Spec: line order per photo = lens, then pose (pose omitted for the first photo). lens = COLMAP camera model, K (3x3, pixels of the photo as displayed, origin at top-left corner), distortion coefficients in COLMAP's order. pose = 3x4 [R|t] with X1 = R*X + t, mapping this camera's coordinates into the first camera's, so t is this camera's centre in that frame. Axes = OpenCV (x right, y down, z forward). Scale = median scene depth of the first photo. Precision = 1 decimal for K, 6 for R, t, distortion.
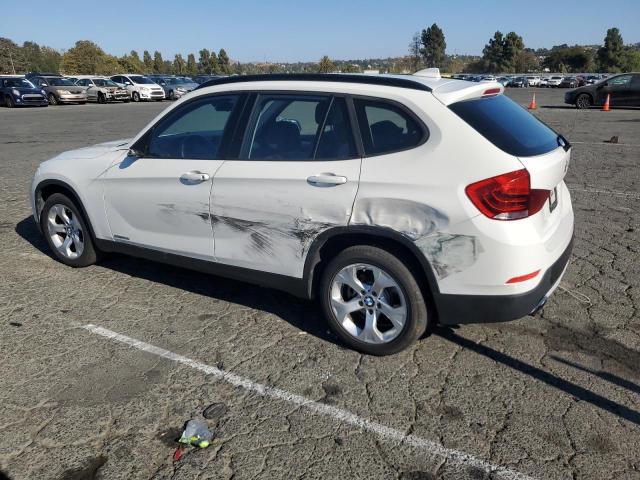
lens RADIAL K [[510.2, 0, 316.4], [0, 510.2, 237.9], [0, 0, 1]] dist [0.014957, -0.002031]
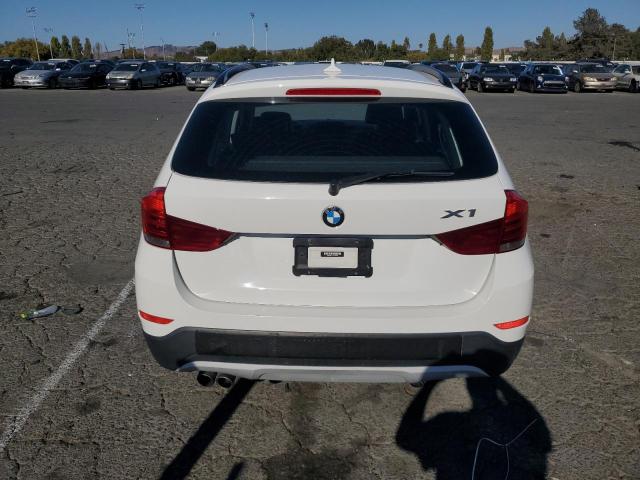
lens RADIAL K [[510.2, 0, 316.9], [0, 510.2, 237.3], [0, 0, 1]] dist [0.014957, -0.002031]
pose [[0.478362, 0.281789, -0.831724, 0.155690], [-0.262383, 0.949717, 0.170856, -0.032895], [0.838048, 0.136499, 0.528245, 0.103533]]
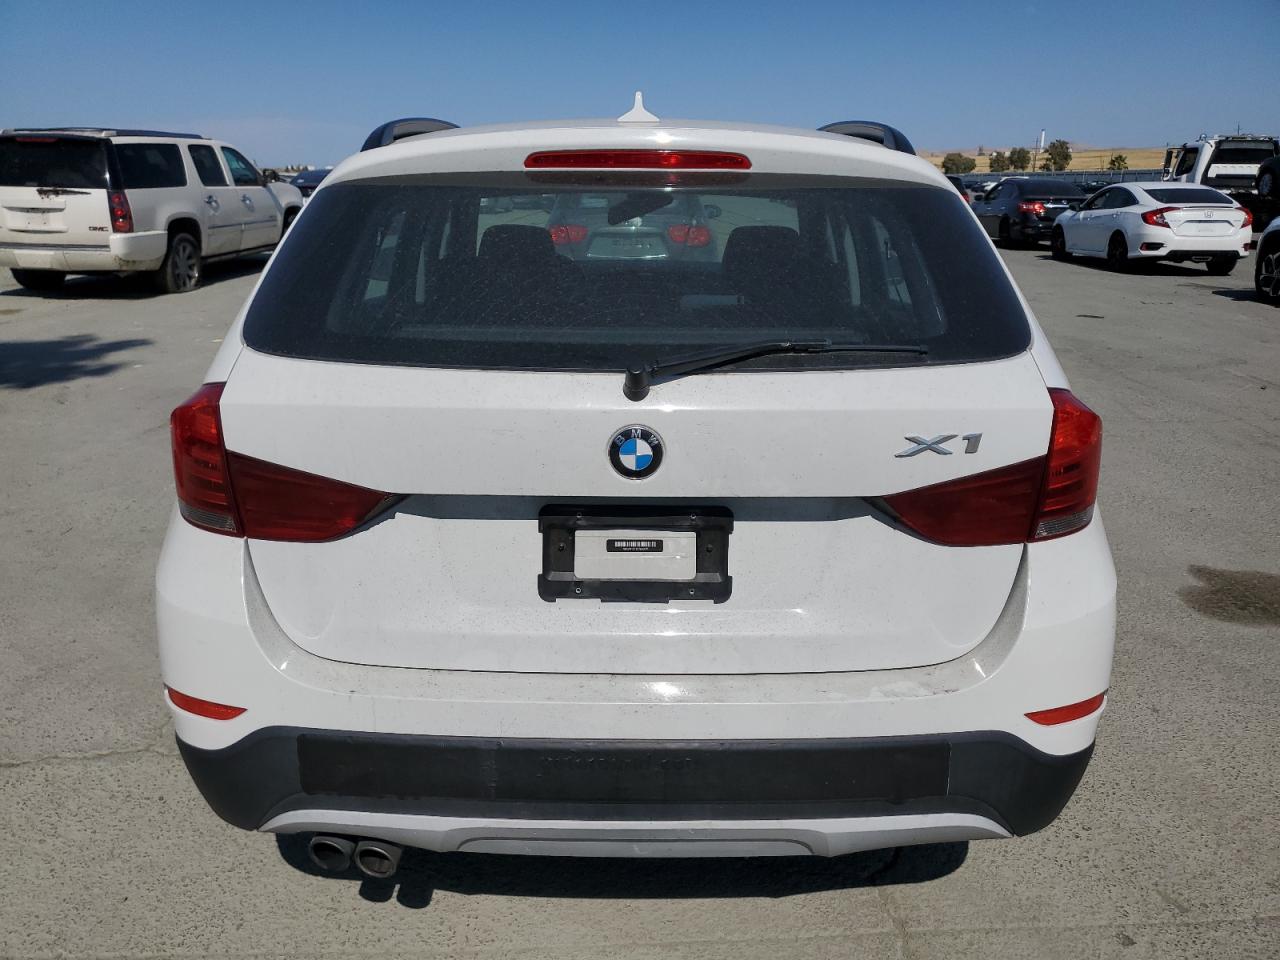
lens RADIAL K [[1020.5, 0, 648.7], [0, 1020.5, 493.2], [0, 0, 1]] dist [0.014957, -0.002031]
pose [[0.503024, 0.264177, -0.822908, 0.144048], [-0.262954, 0.953781, 0.145454, -0.030225], [0.823299, 0.143220, 0.549242, 0.112839]]
